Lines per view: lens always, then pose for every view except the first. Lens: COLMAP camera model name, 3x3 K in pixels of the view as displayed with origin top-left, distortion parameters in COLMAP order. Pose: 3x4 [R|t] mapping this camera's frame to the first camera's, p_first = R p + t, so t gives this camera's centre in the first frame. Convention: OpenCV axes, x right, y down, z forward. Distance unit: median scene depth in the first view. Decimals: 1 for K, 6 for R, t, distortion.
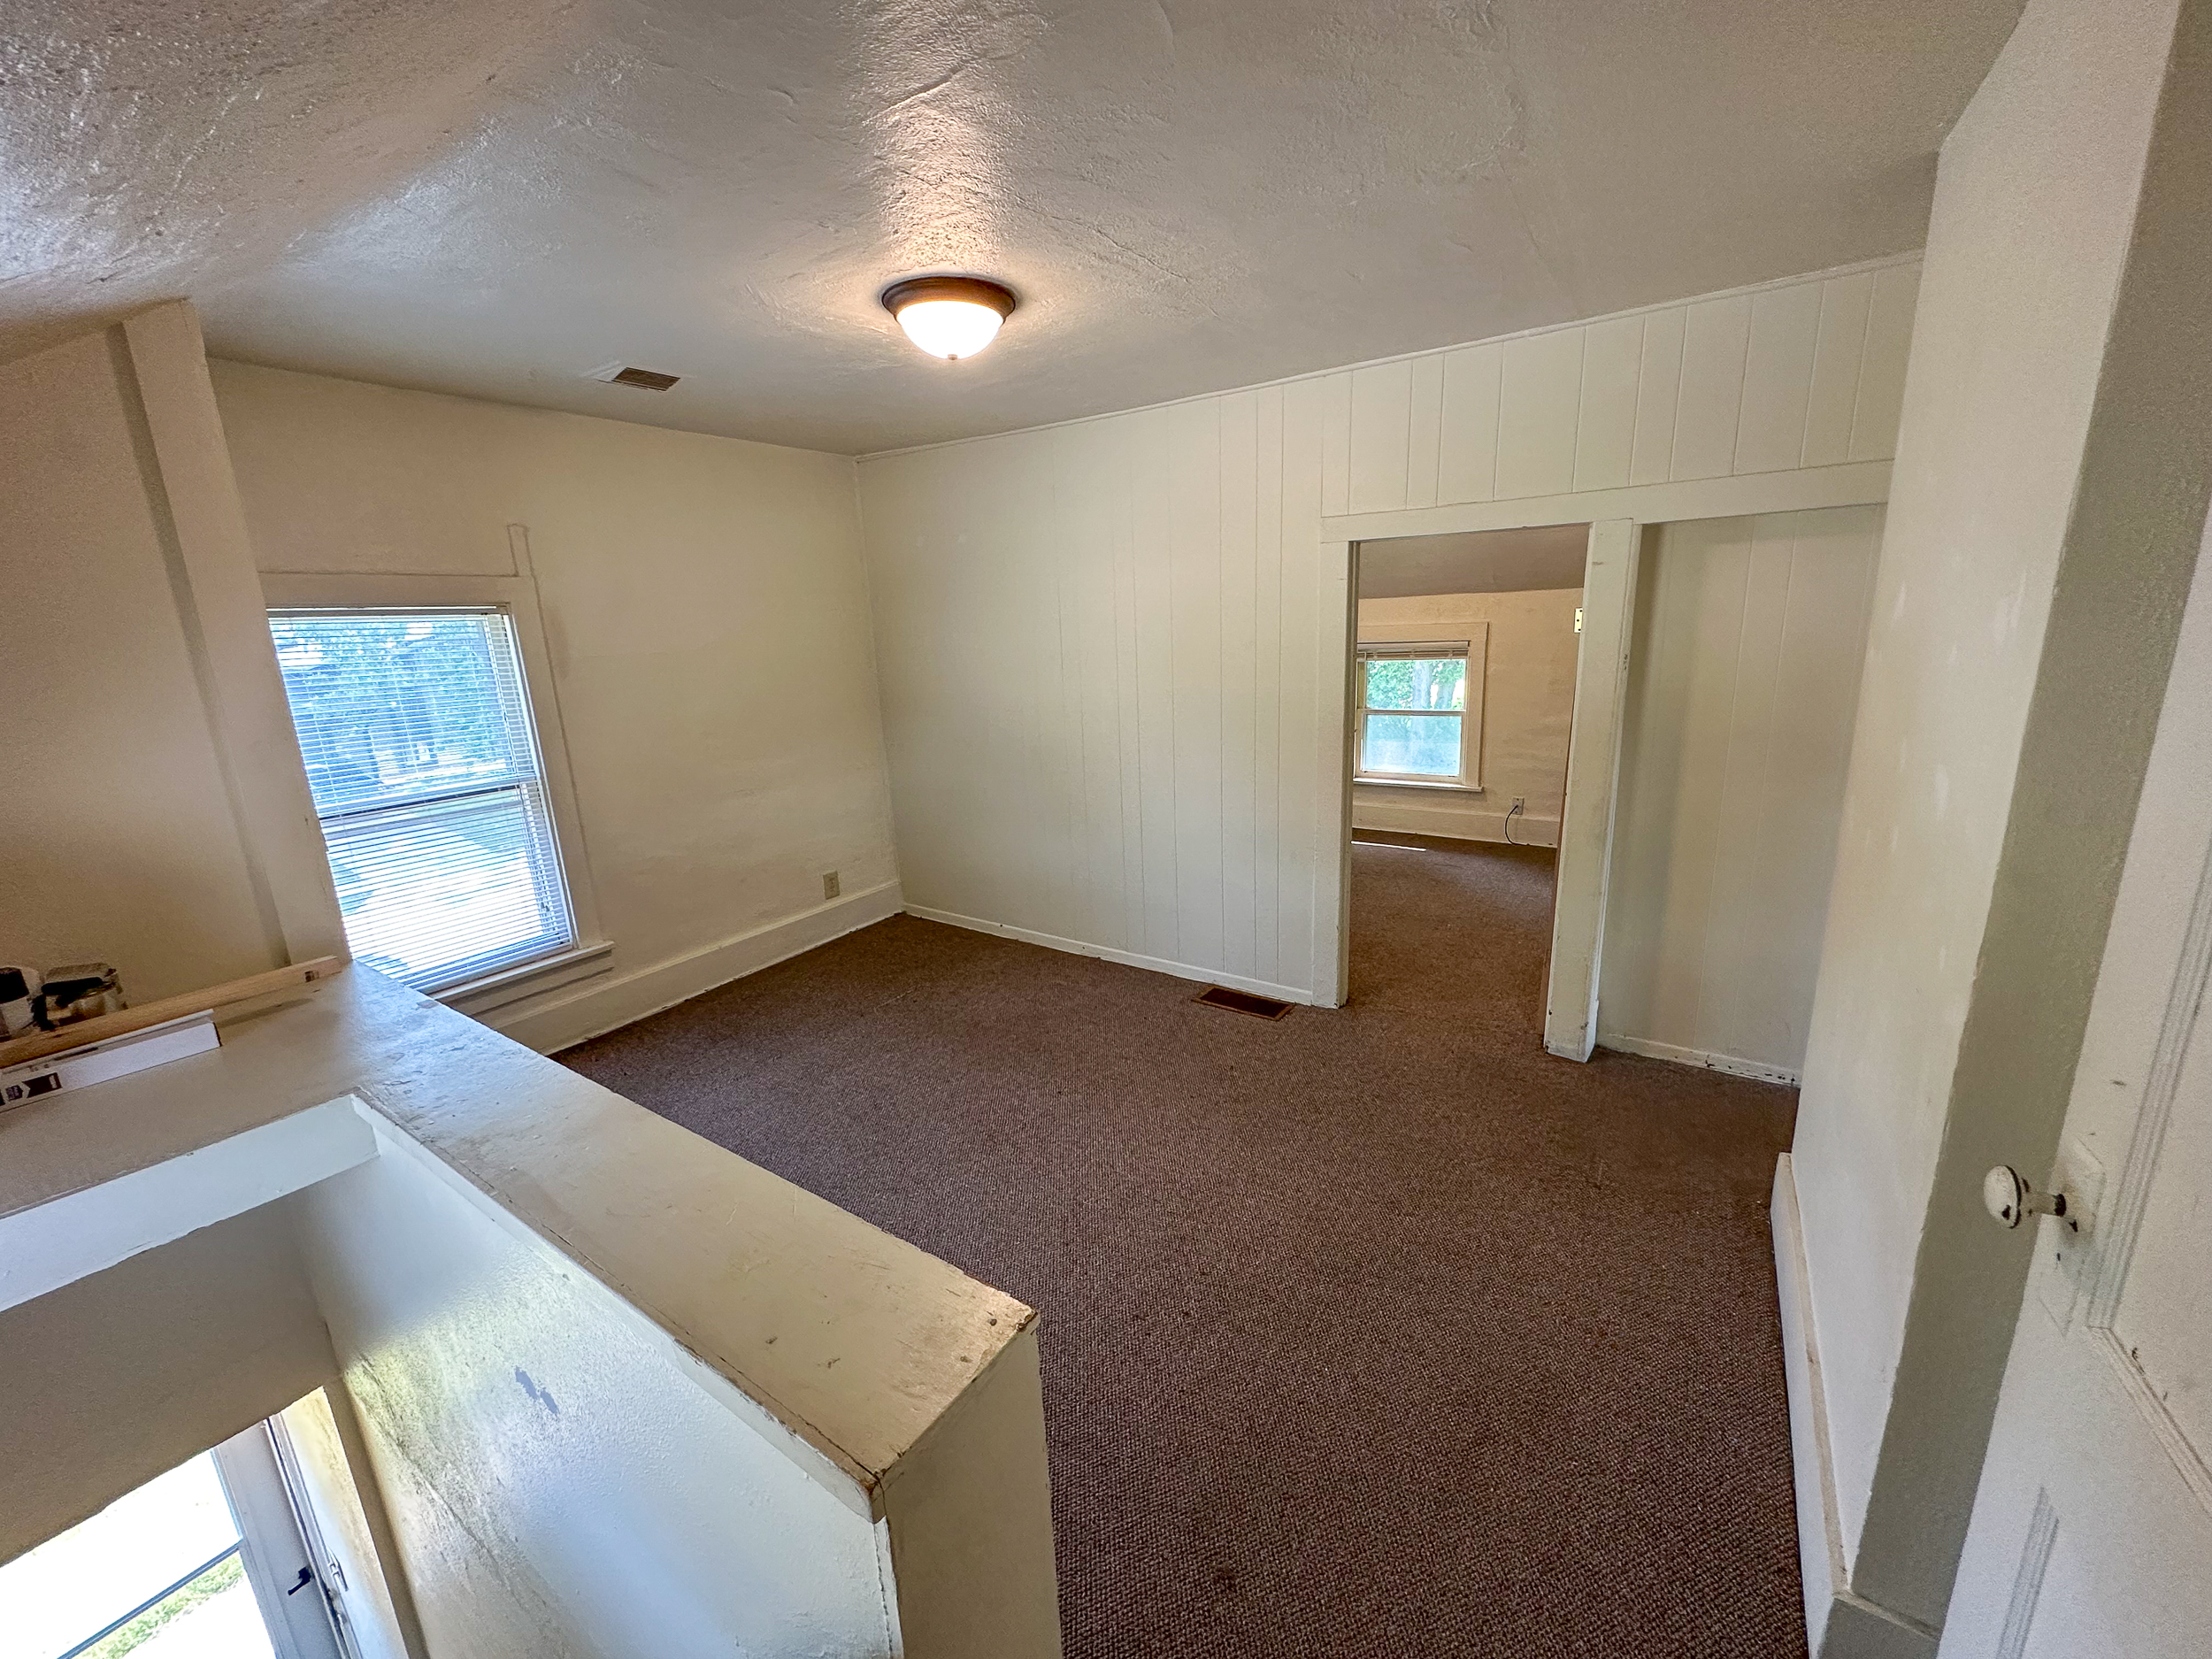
lens RADIAL K [[876.7, 0, 1106.0], [0, 876.7, 829.5], [0, 0, 1]] dist [-0.001387, 0.000445]
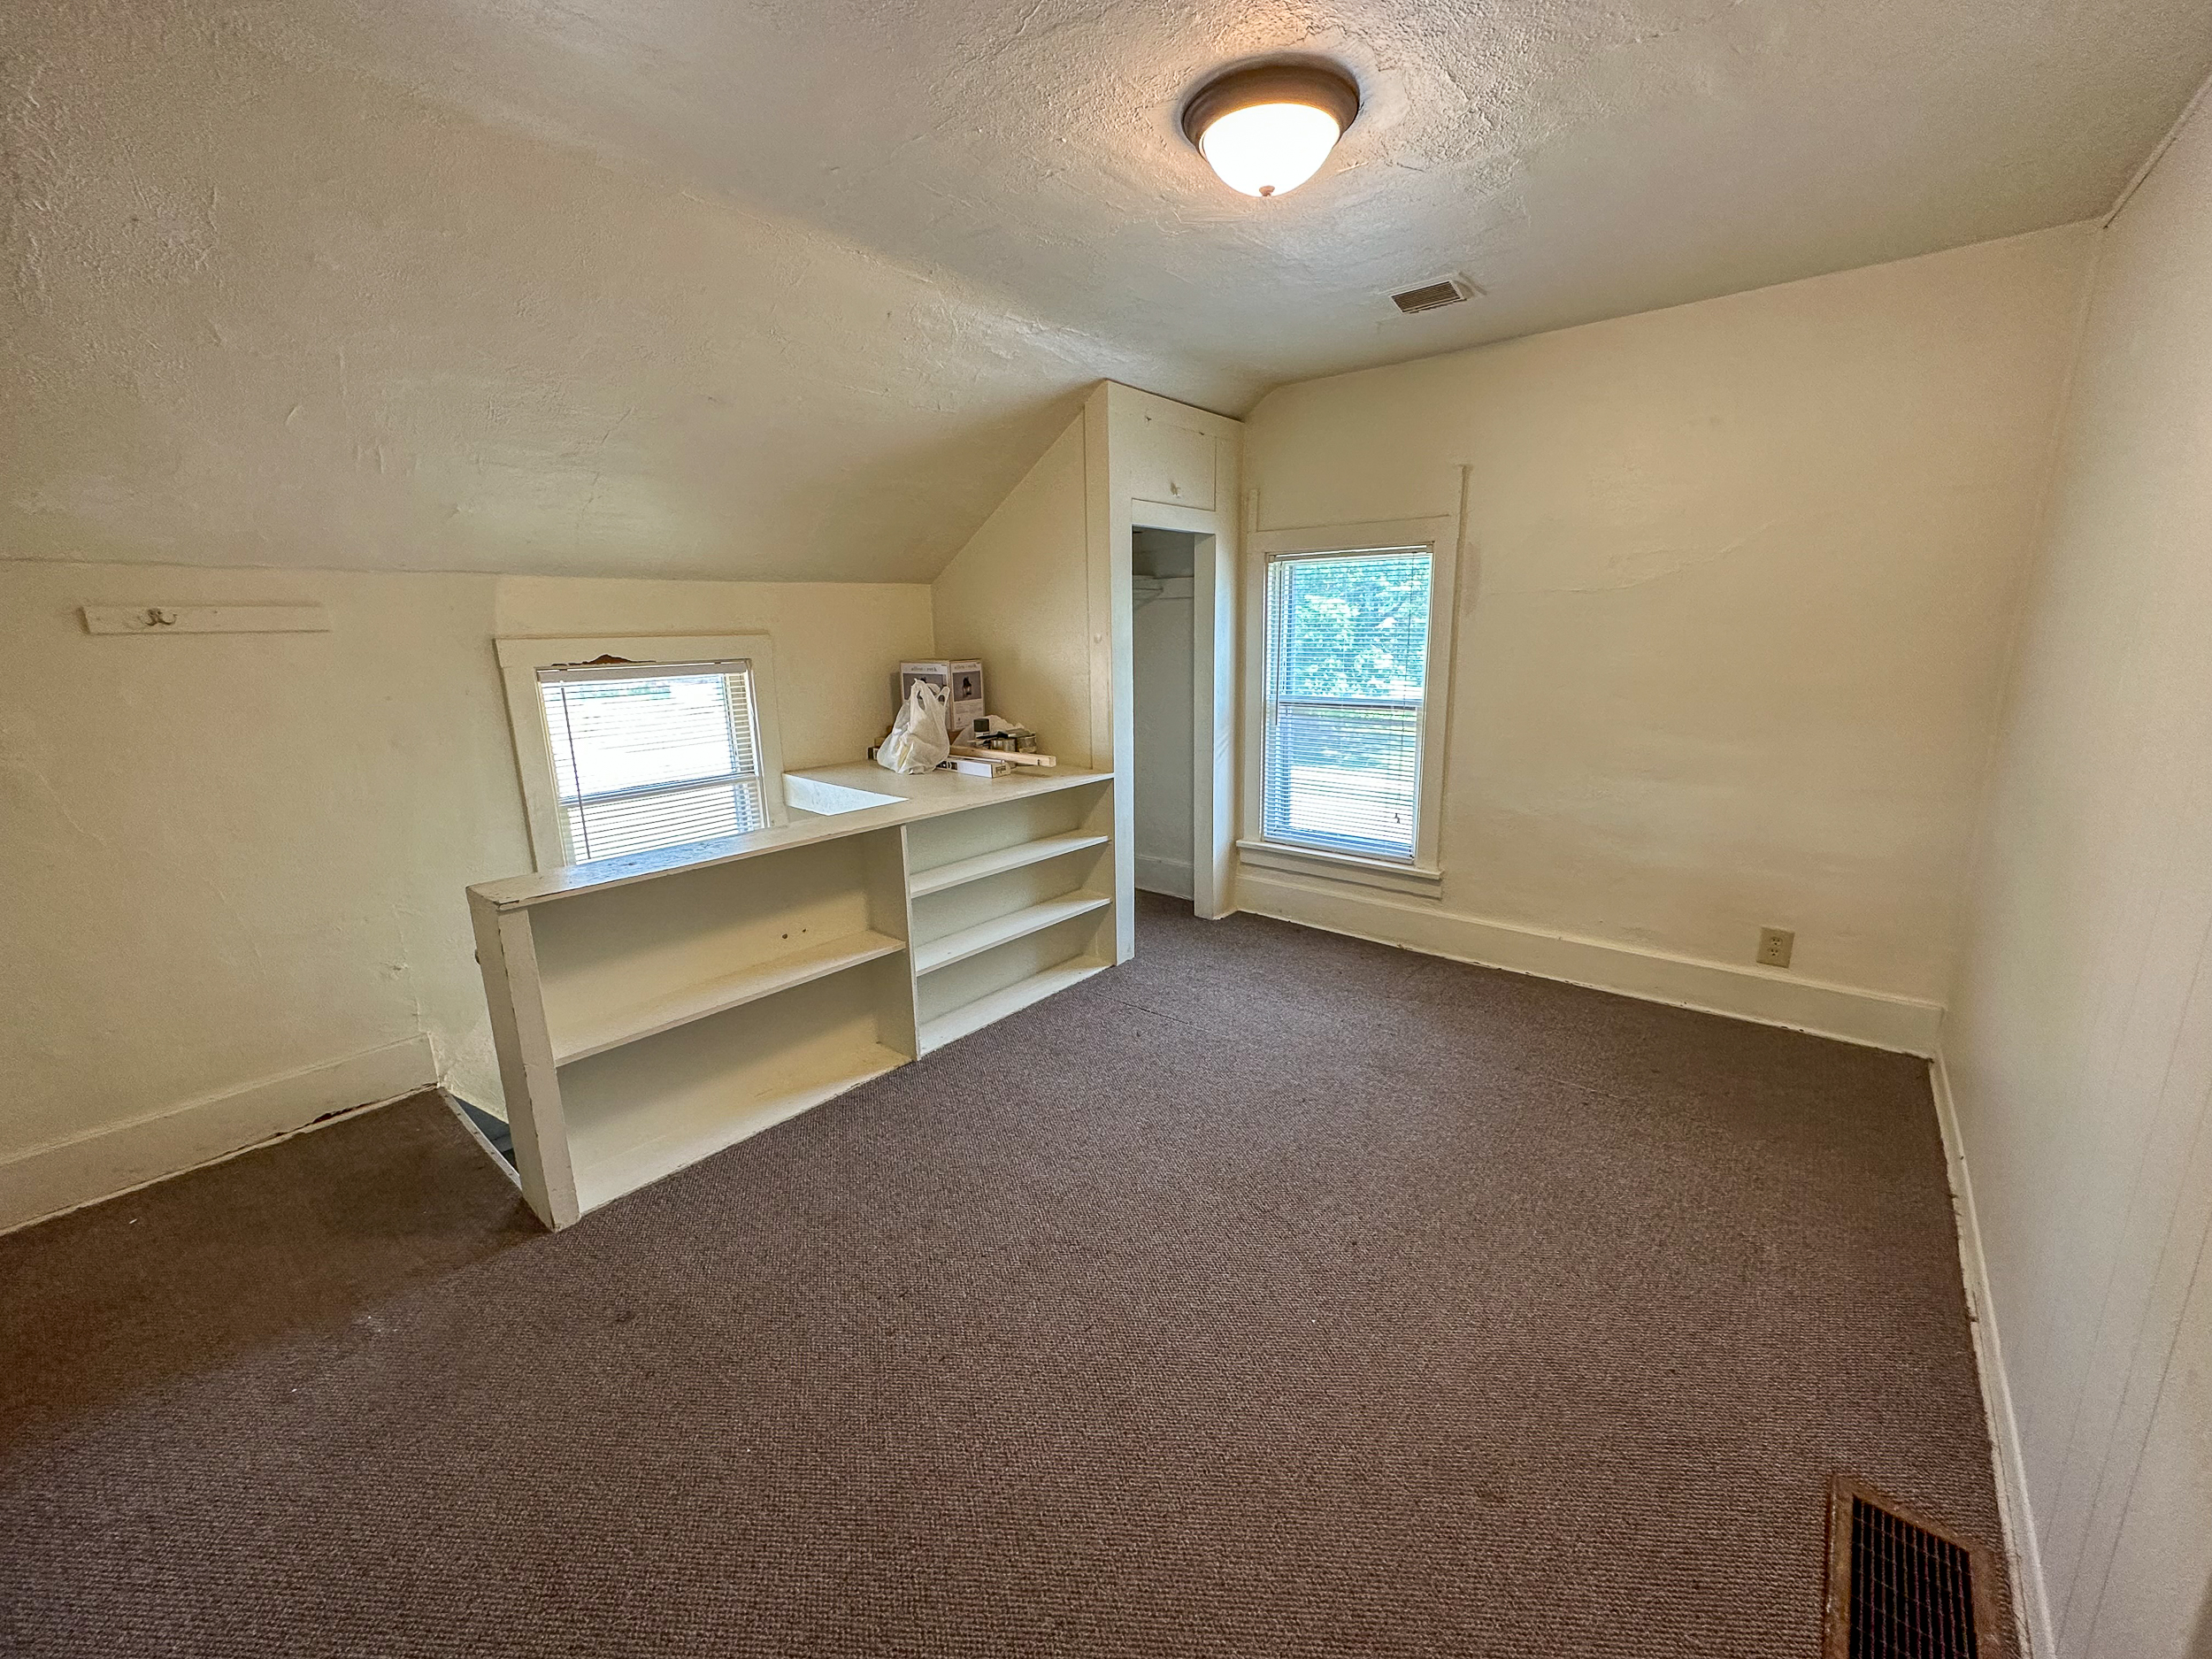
lens RADIAL K [[880.8, 0, 1106.0], [0, 880.8, 829.5], [0, 0, 1]] dist [-0.001434, 0.000574]
pose [[-0.100134, 0.269204, -0.957863, 0.658804], [-0.211322, 0.934984, 0.284865, -0.191965], [0.972274, 0.230943, -0.036735, 0.934510]]
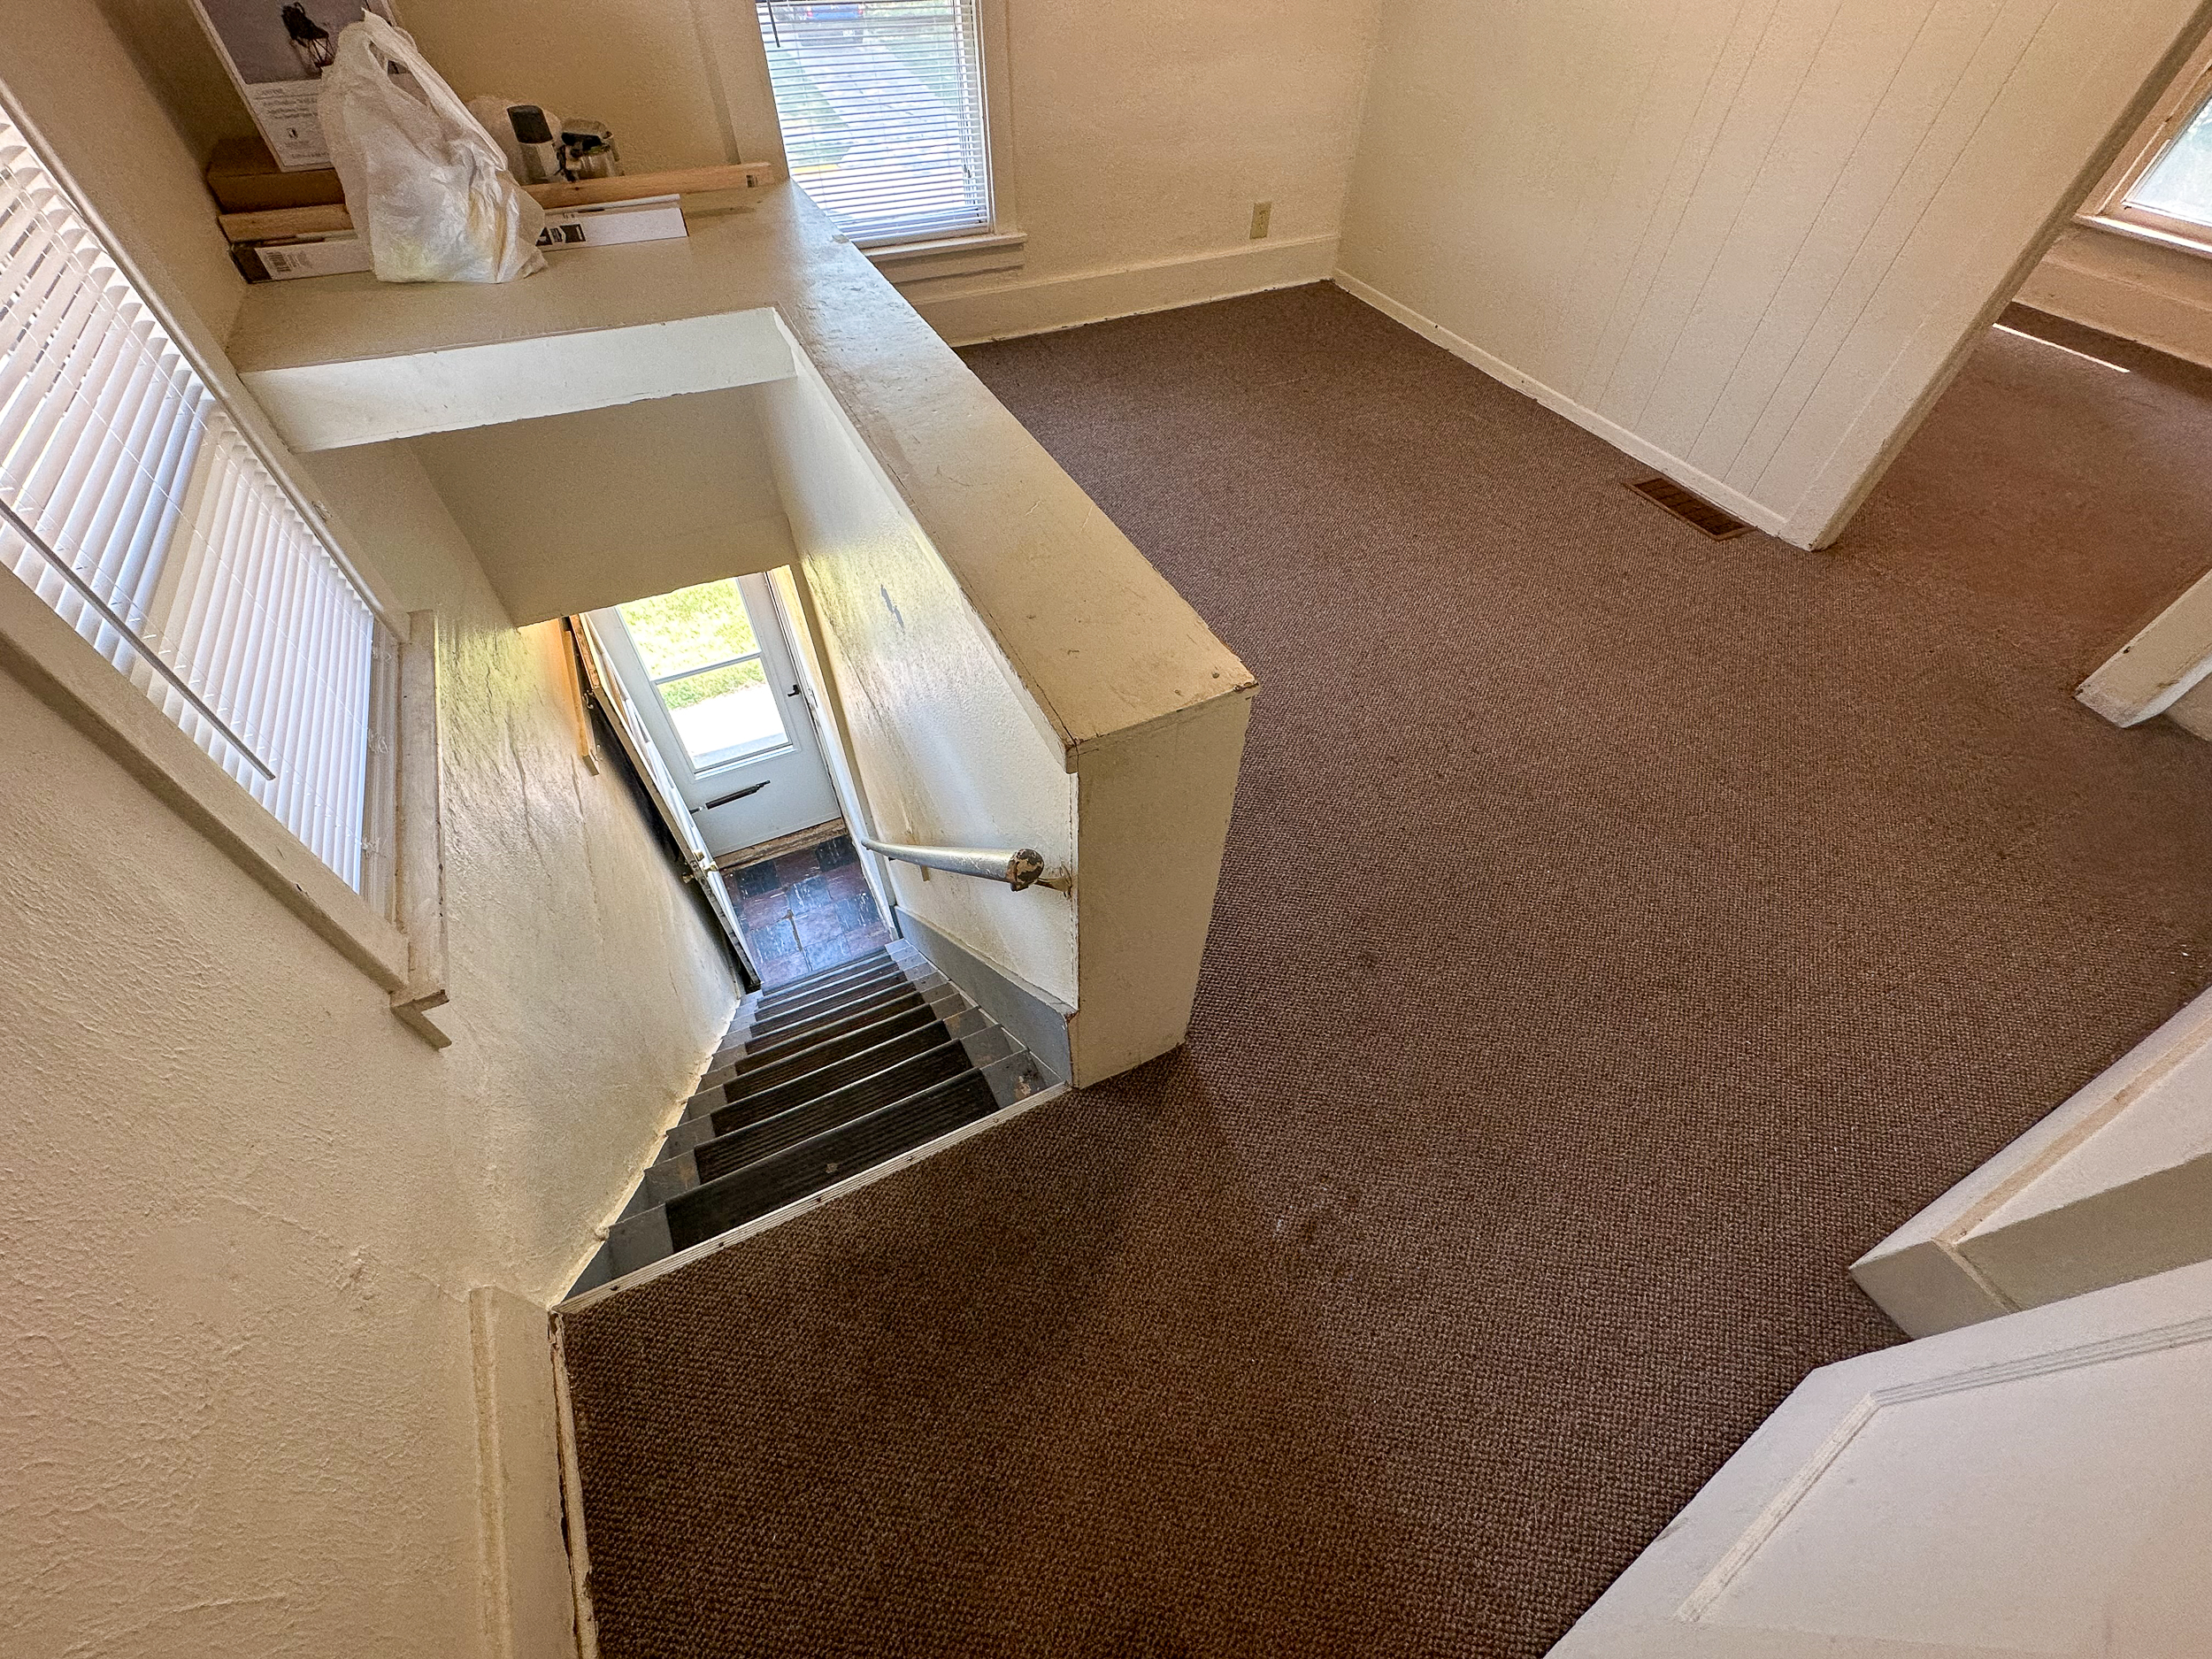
lens RADIAL K [[876.7, 0, 1106.0], [0, 876.7, 829.5], [0, 0, 1]] dist [-0.001387, 0.000445]
pose [[0.872142, 0.410749, -0.265807, 0.042017], [-0.172682, 0.766758, 0.618274, 0.031173], [0.457765, -0.493322, 0.739651, 0.030549]]
